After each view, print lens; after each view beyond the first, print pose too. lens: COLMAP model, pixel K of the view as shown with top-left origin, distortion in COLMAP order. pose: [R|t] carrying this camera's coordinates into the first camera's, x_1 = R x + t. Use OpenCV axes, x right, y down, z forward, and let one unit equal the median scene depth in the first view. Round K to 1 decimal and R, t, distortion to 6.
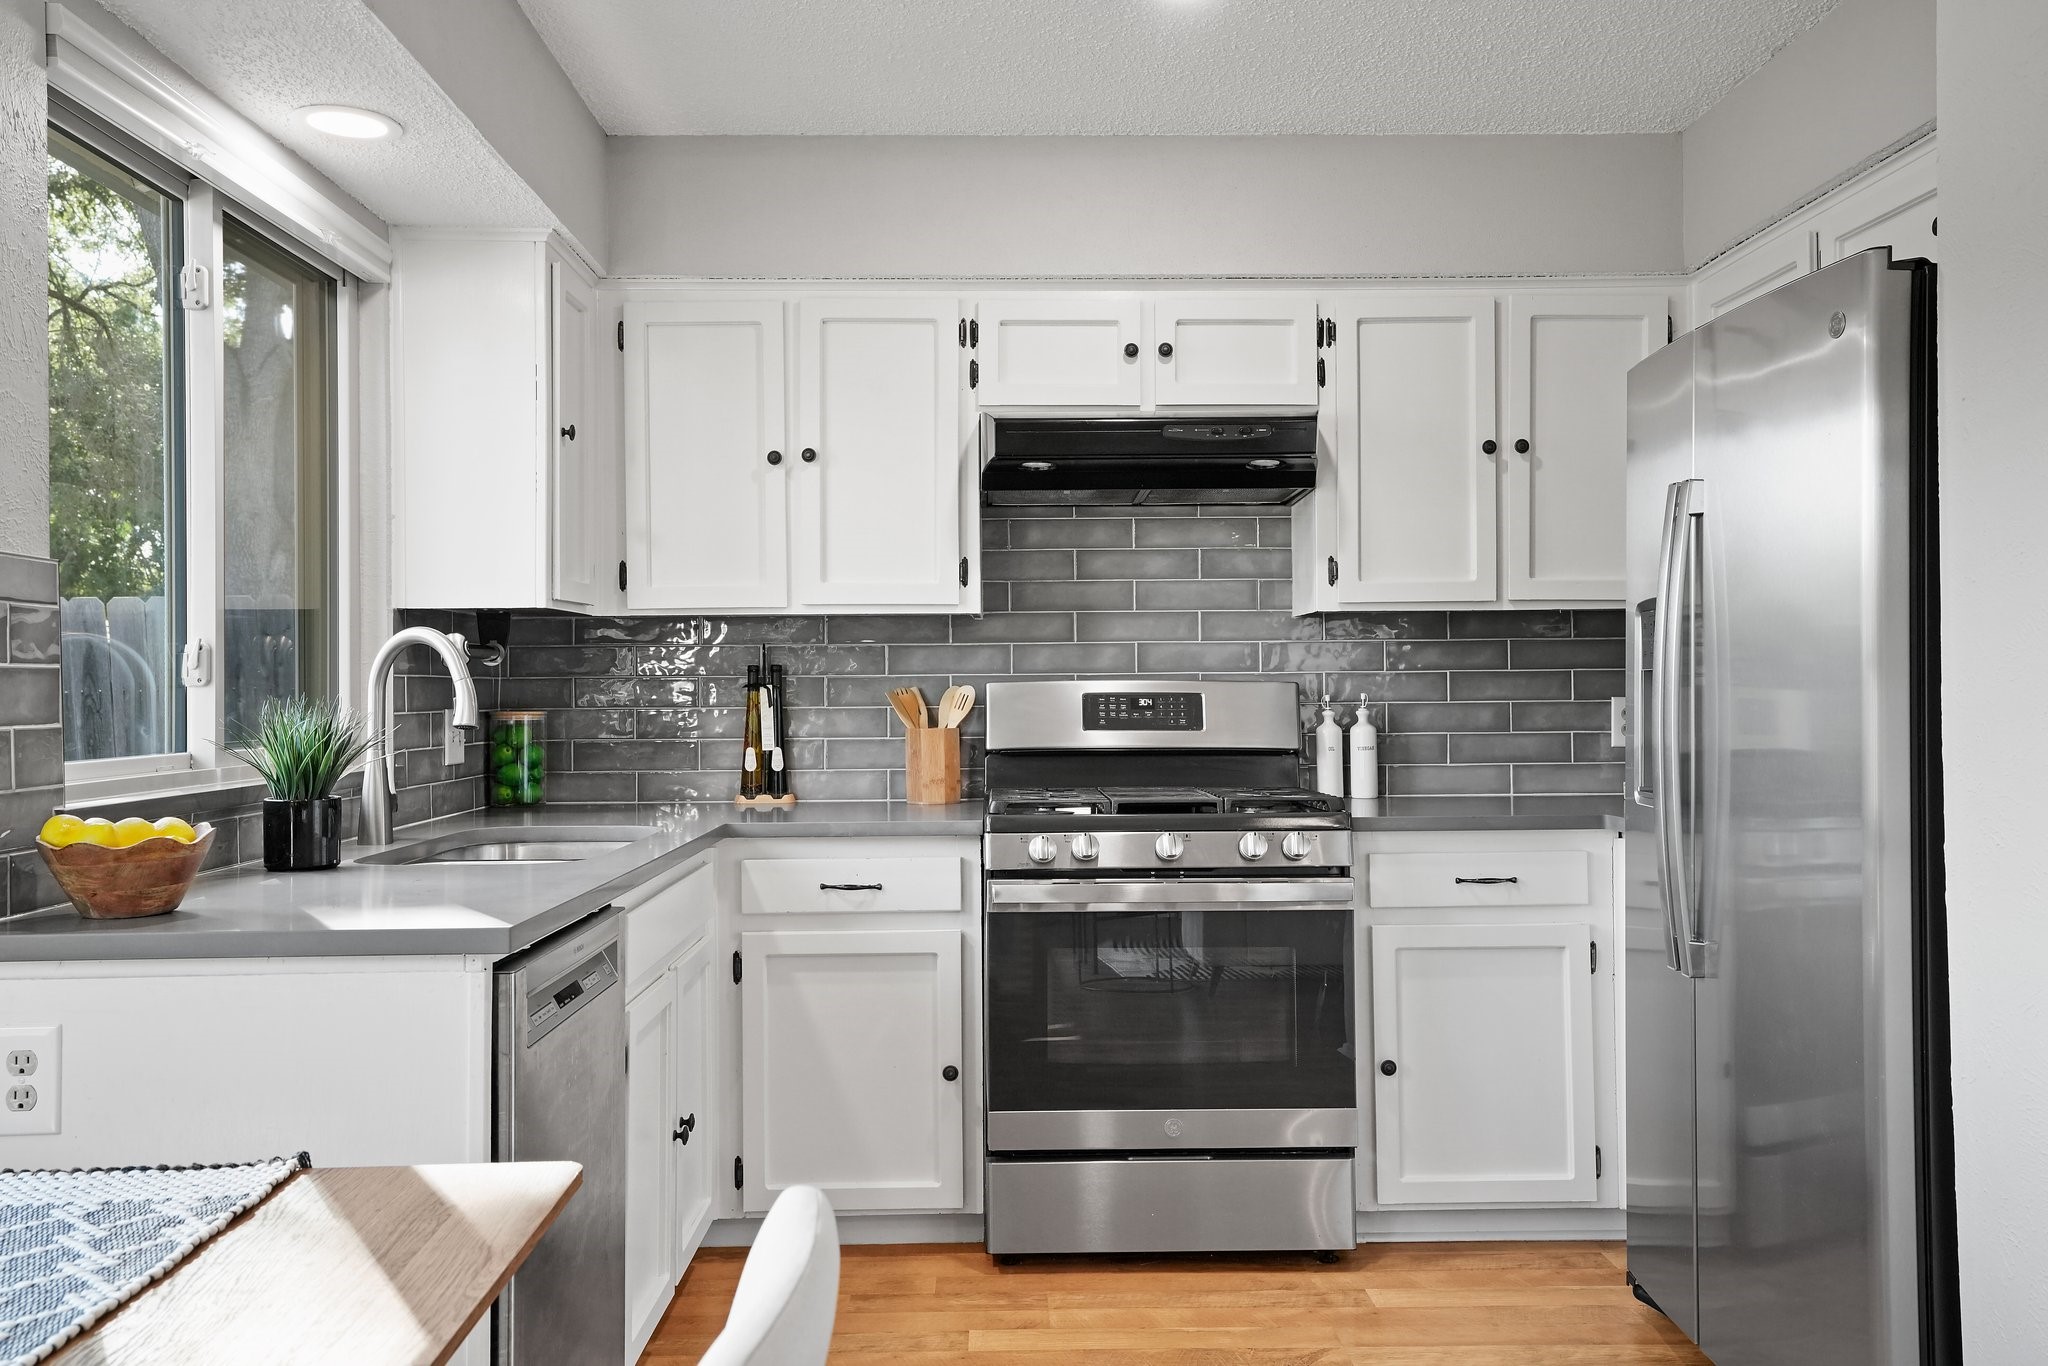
lens RADIAL K [[1667.0, 0, 1009.2], [0, 1667.0, 655.7], [0, 0, 1]] dist [0.027083, 0.030935]
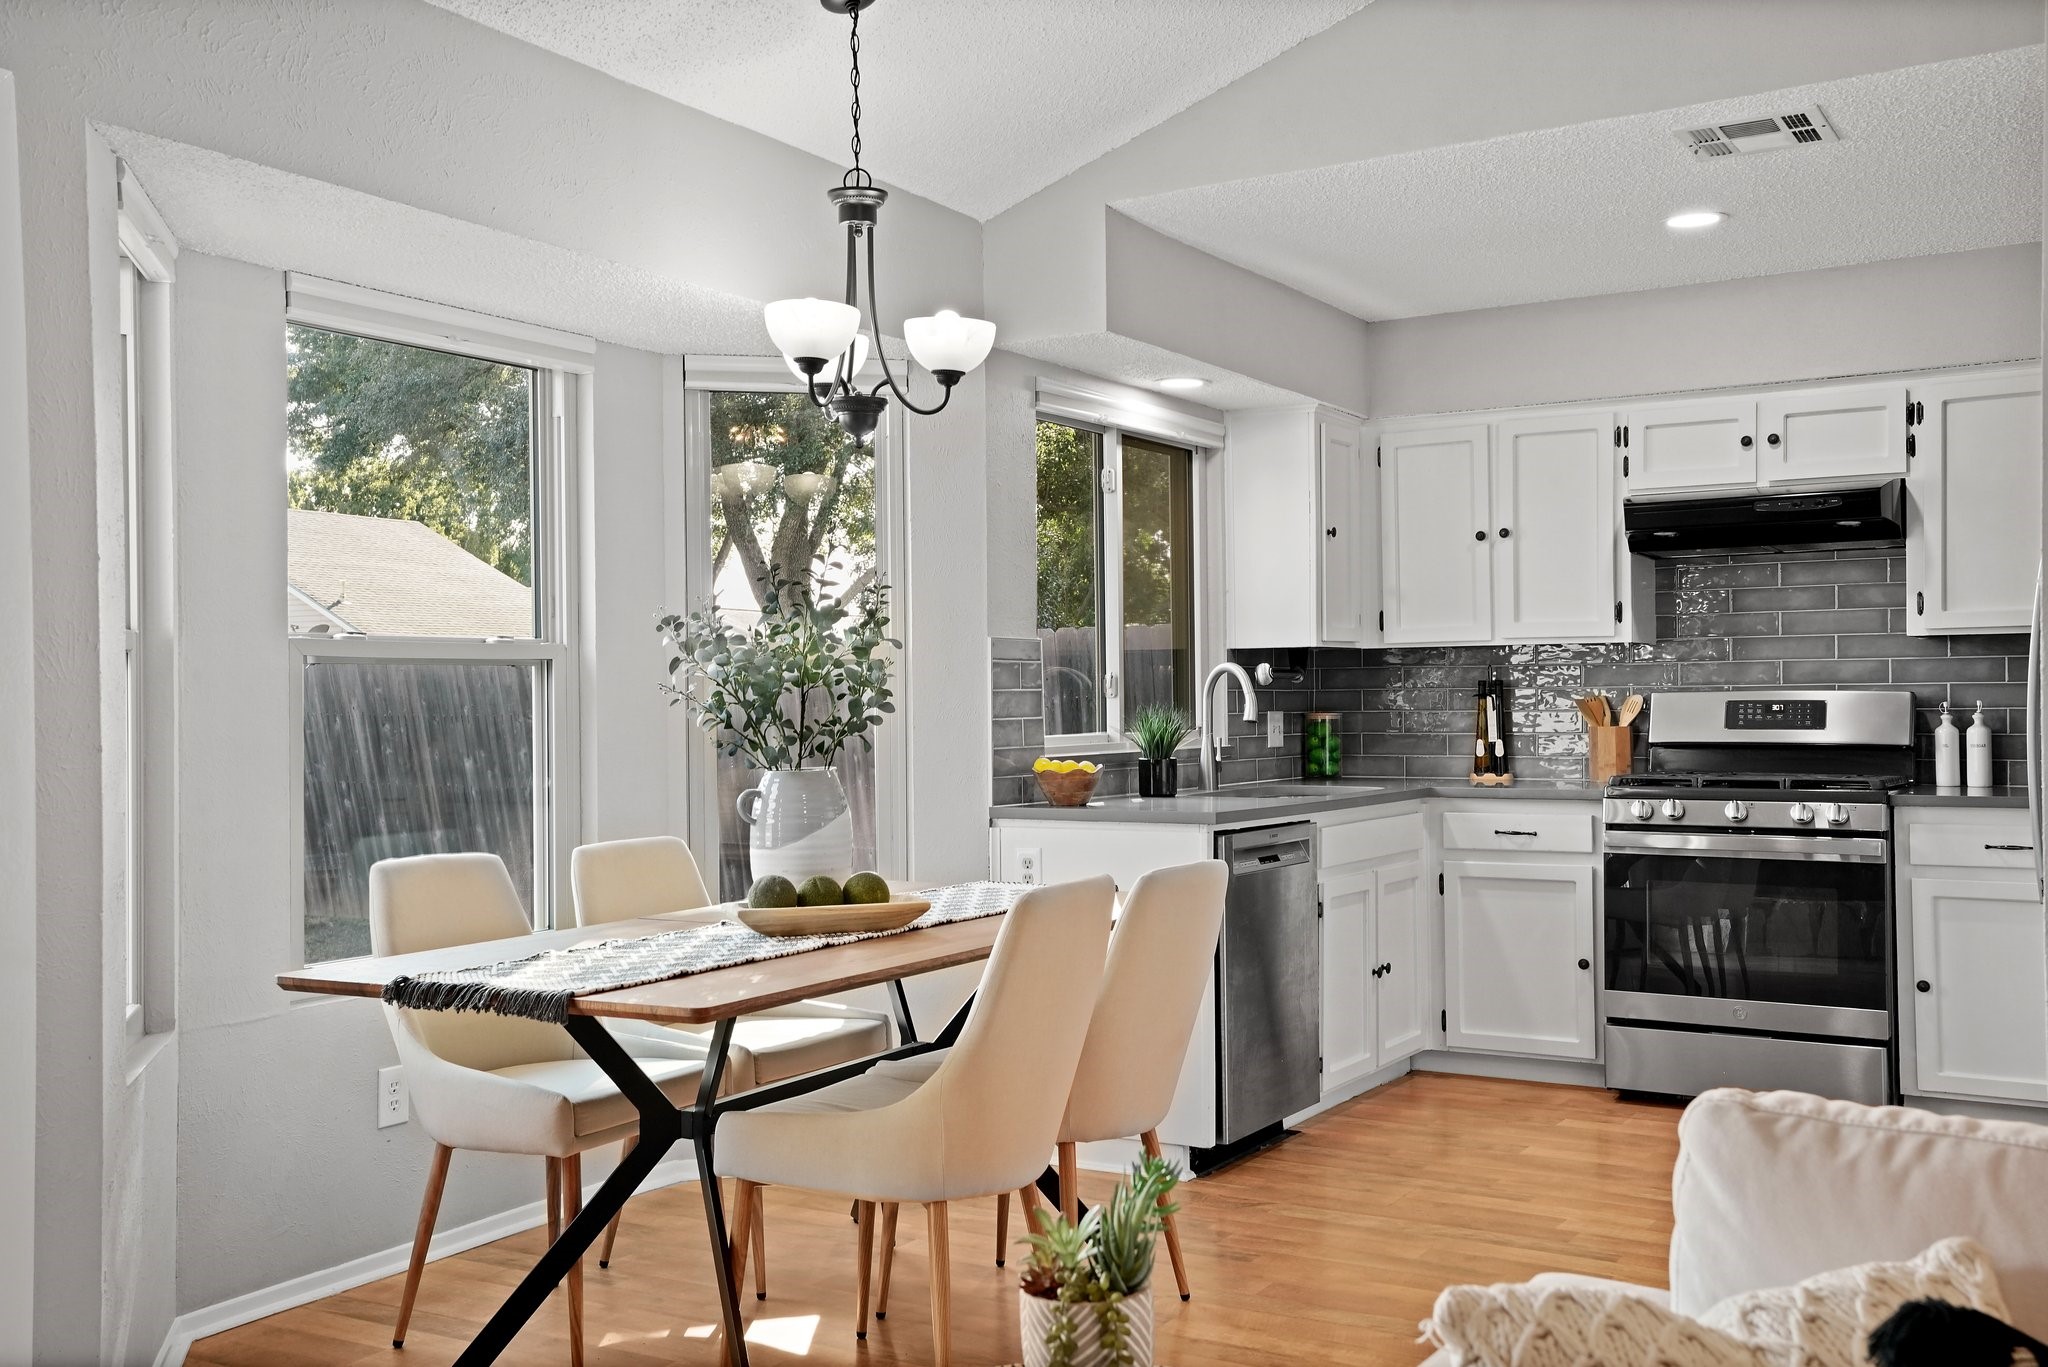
lens RADIAL K [[1902.7, 0, 1051.3], [0, 1902.7, 692.0], [0, 0, 1]] dist [0.100589, 0.000000]
pose [[0.857364, -0.002560, -0.514704, 0.399150], [0.013282, 0.999765, 0.017151, -0.018505], [0.514539, -0.021541, 0.857196, -0.614055]]
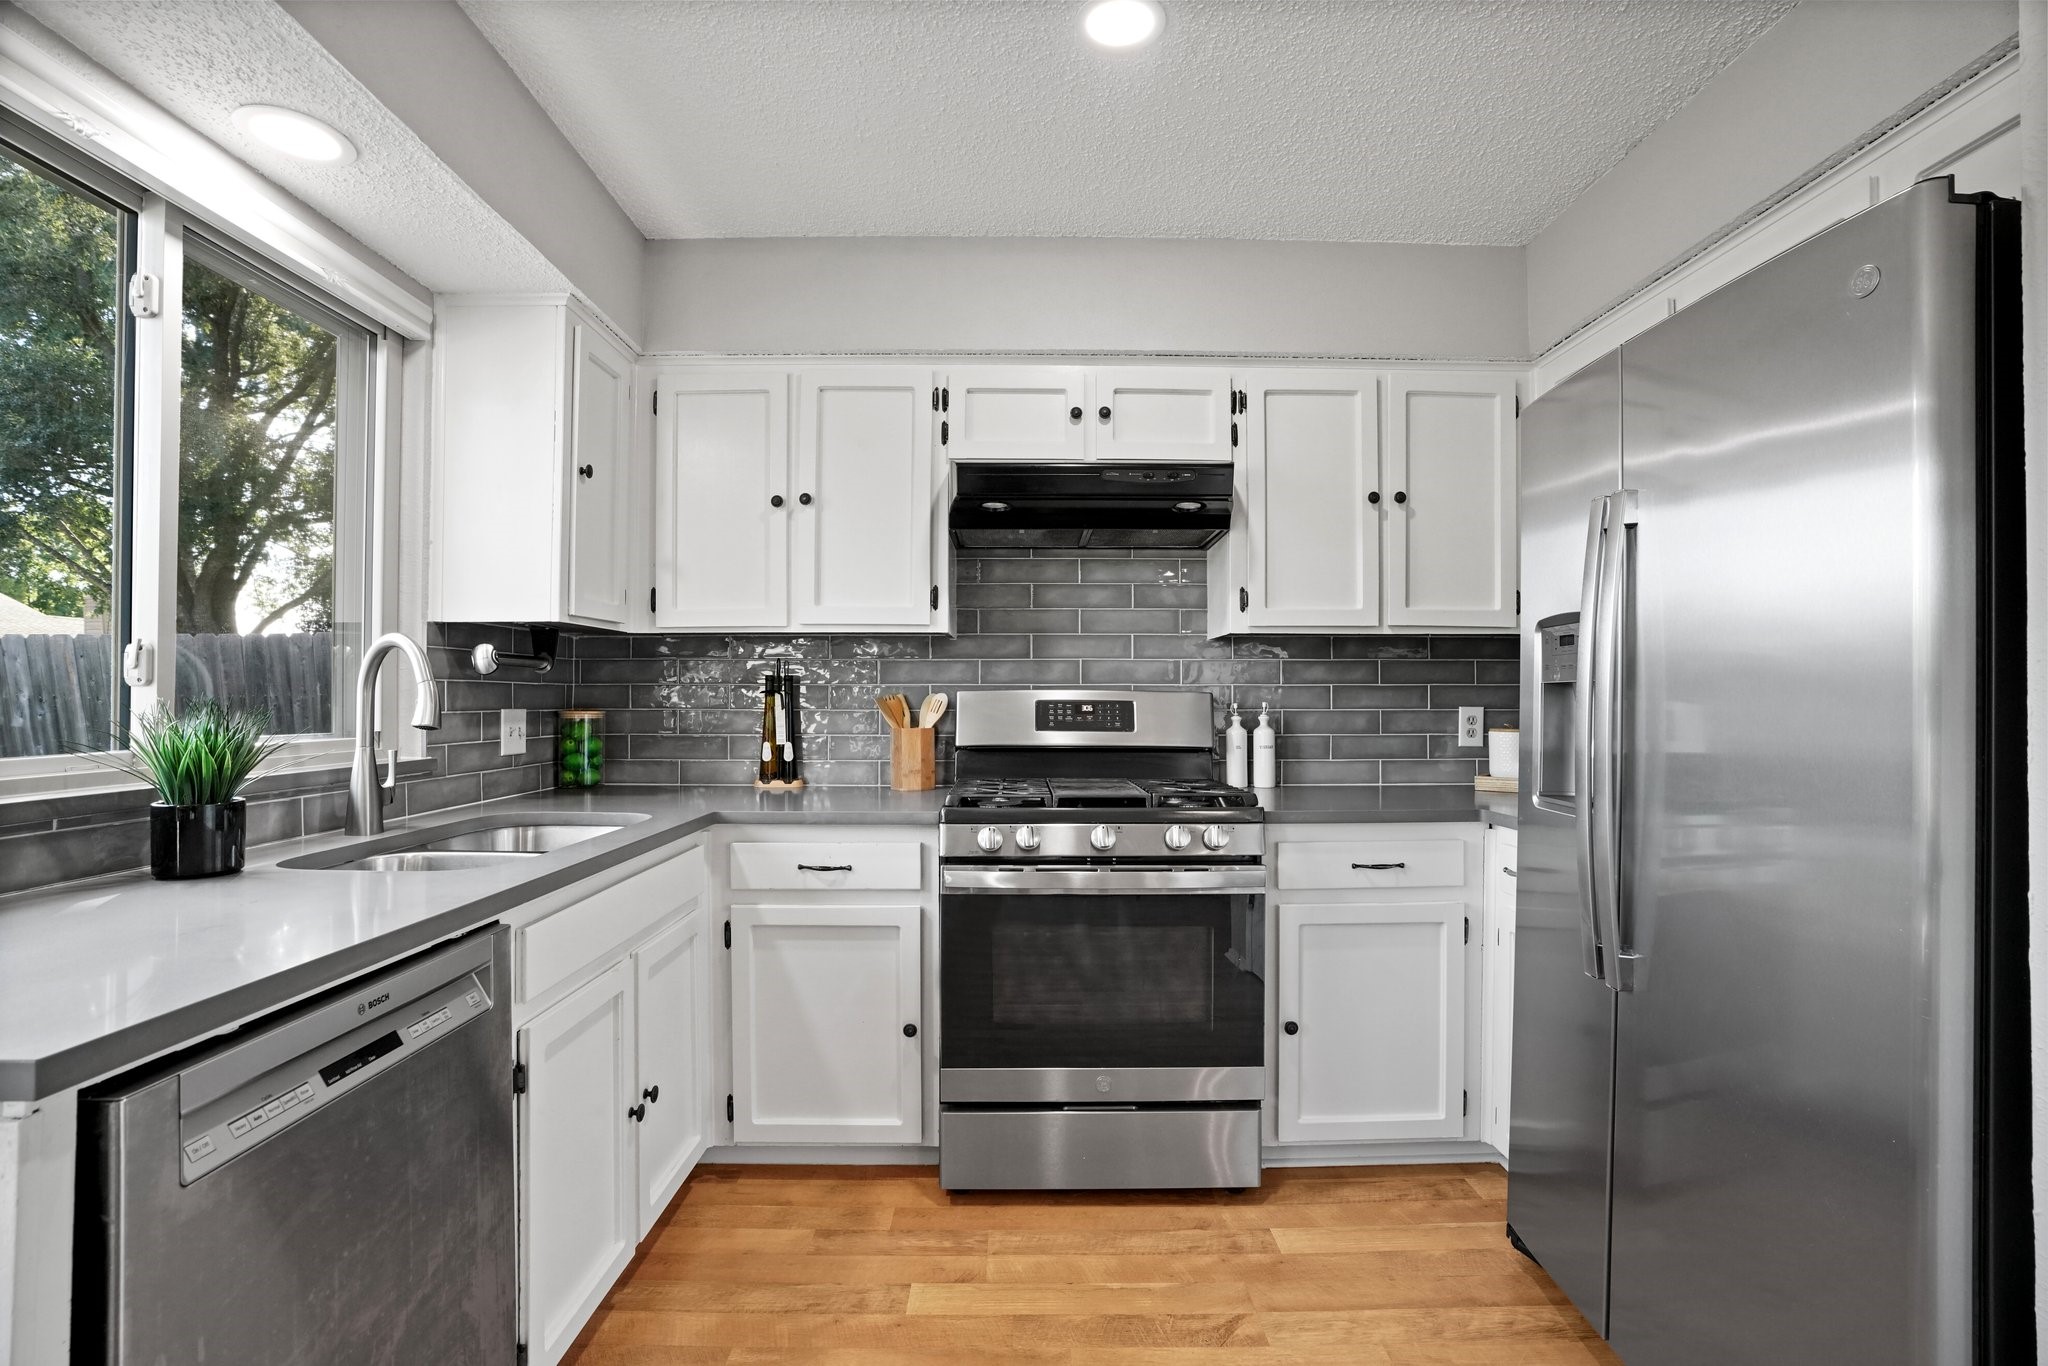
lens RADIAL K [[950.2, 0, 1013.9], [0, 950.2, 685.0], [0, 0, 1]] dist [-0.033913, 0.007902]
pose [[0.999903, 0.008036, -0.011399, 0.039248], [-0.007953, 0.999941, 0.007365, 0.006814], [0.011457, -0.007274, 0.999908, 0.330431]]
